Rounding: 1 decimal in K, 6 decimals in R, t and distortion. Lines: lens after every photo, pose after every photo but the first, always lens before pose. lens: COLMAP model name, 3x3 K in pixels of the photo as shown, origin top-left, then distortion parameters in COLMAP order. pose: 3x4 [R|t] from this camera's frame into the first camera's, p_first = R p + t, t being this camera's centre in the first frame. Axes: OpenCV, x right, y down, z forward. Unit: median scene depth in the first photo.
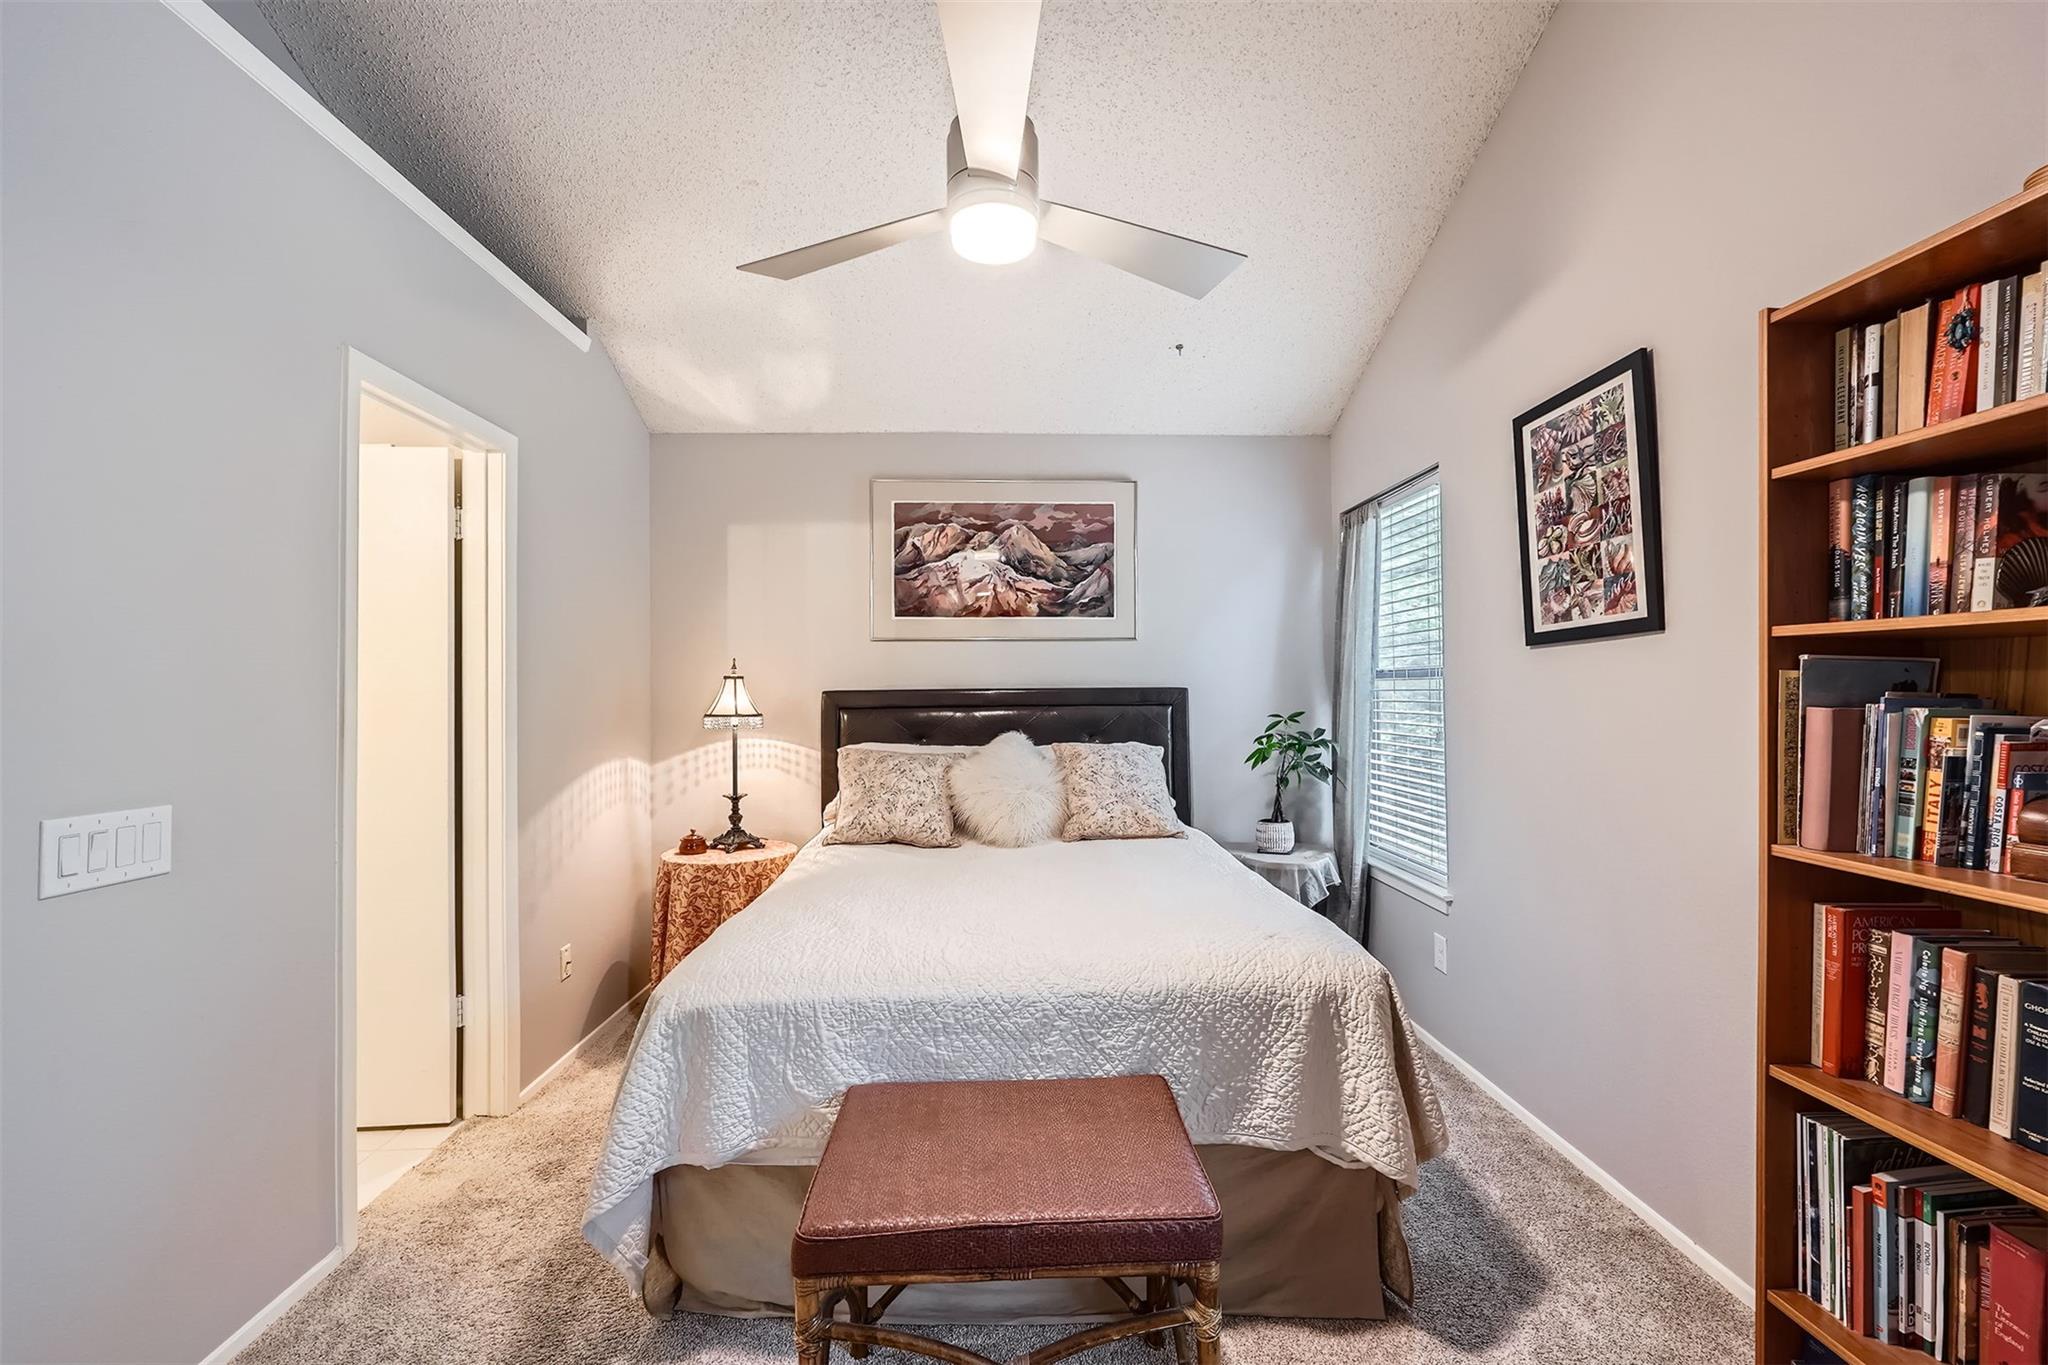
lens RADIAL K [[881.2, 0, 1031.4], [0, 881.2, 687.6], [0, 0, 1]] dist [-0.014278, 0.003381]
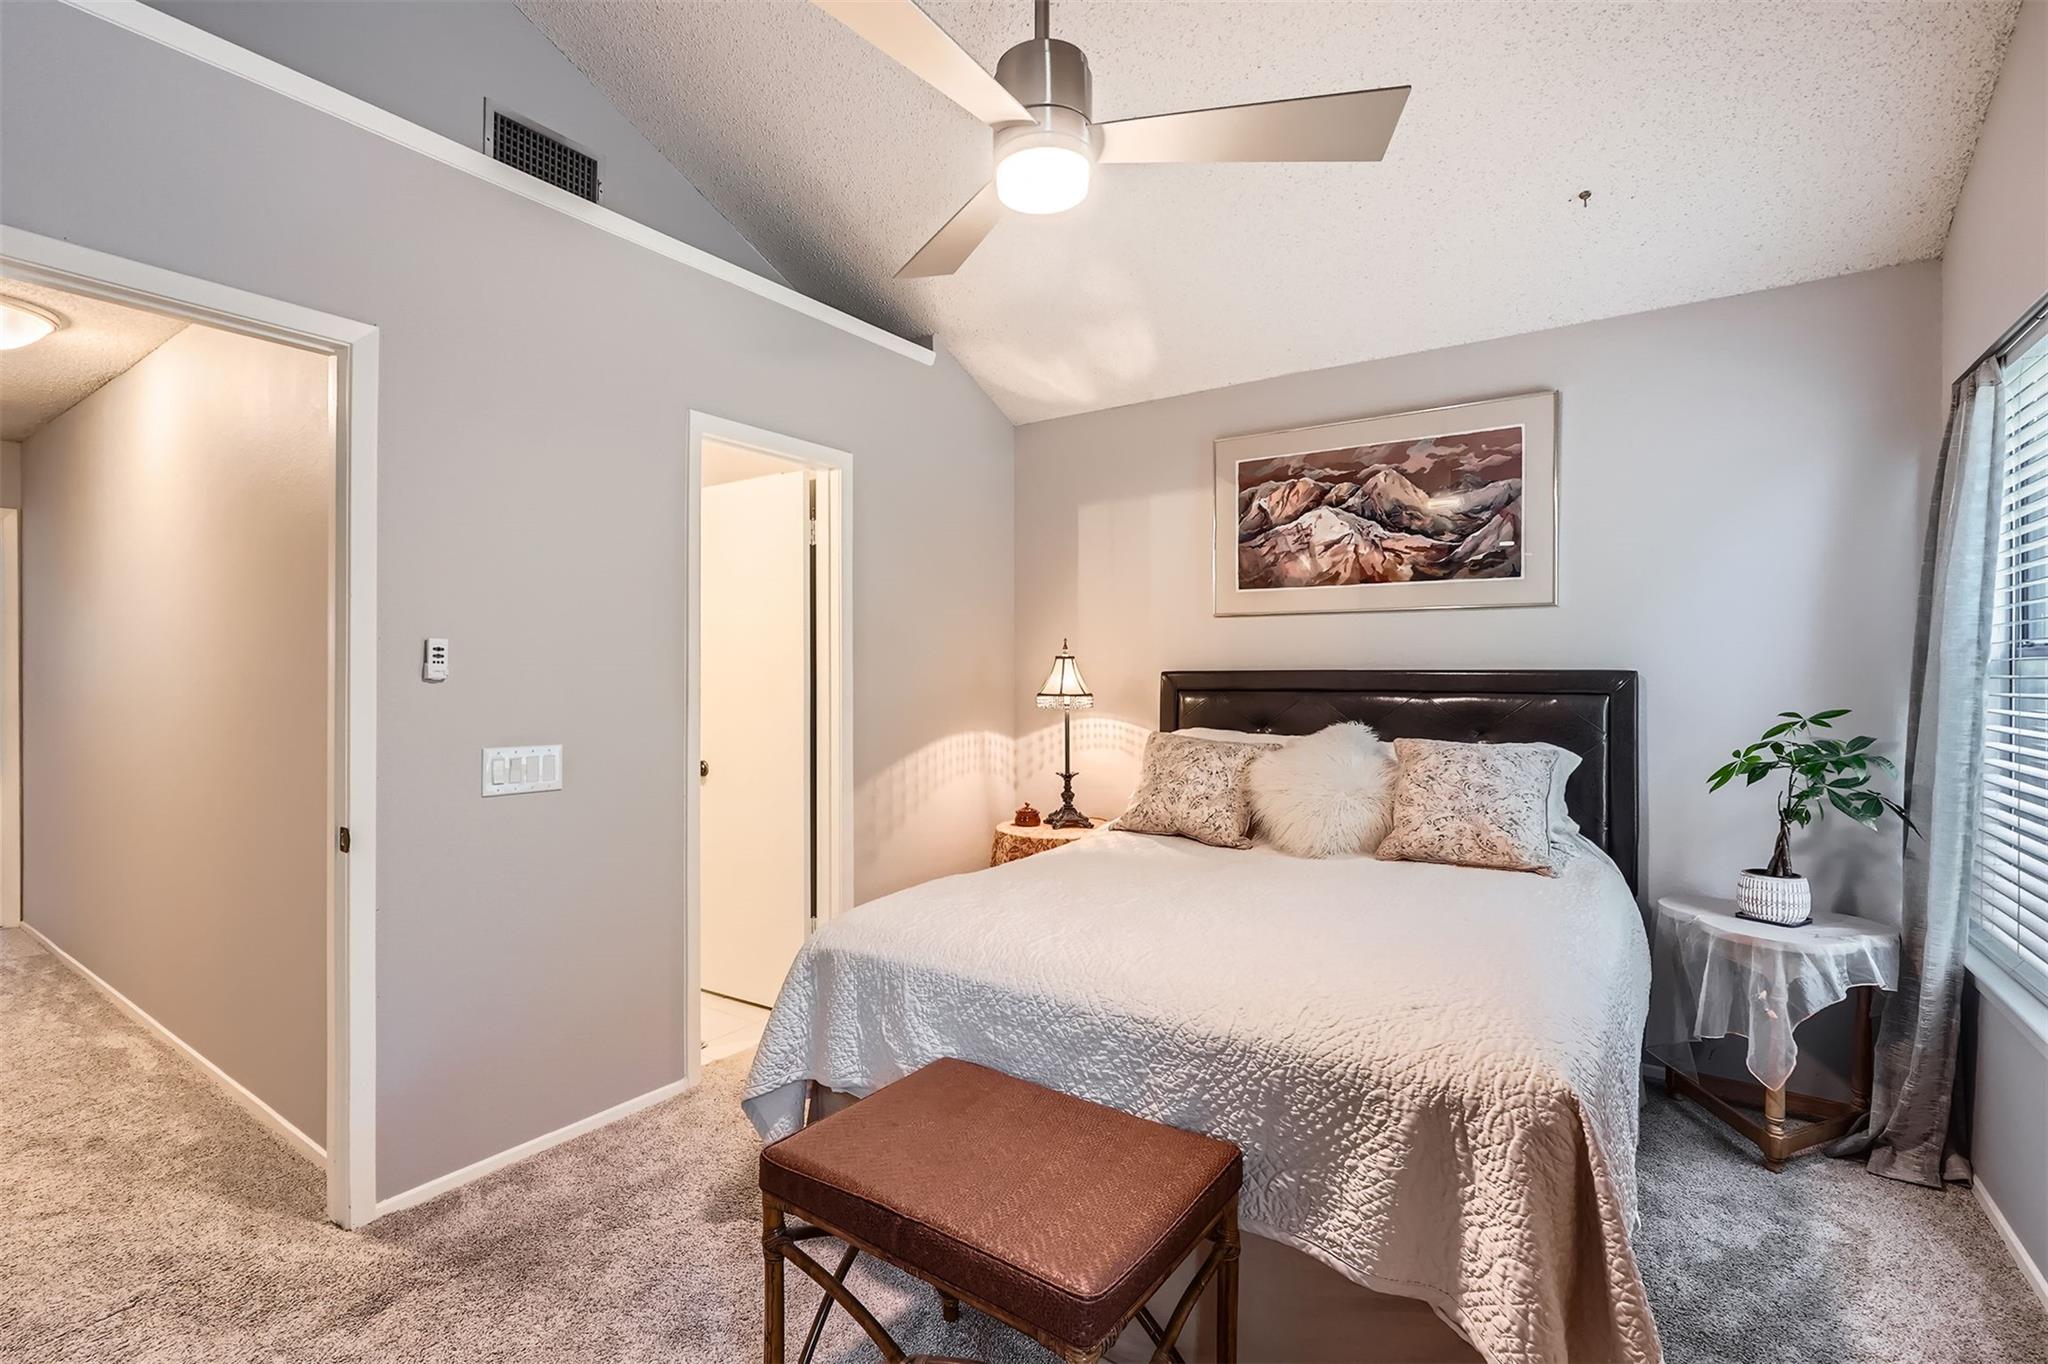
lens RADIAL K [[960.3, 0, 1023.1], [0, 960.3, 689.1], [0, 0, 1]] dist [-0.011532, 0.002267]
pose [[0.779287, 0.019059, -0.626377, 0.343299], [-0.004236, 0.999675, 0.025148, -0.002944], [0.626652, -0.016944, 0.779115, 0.112146]]
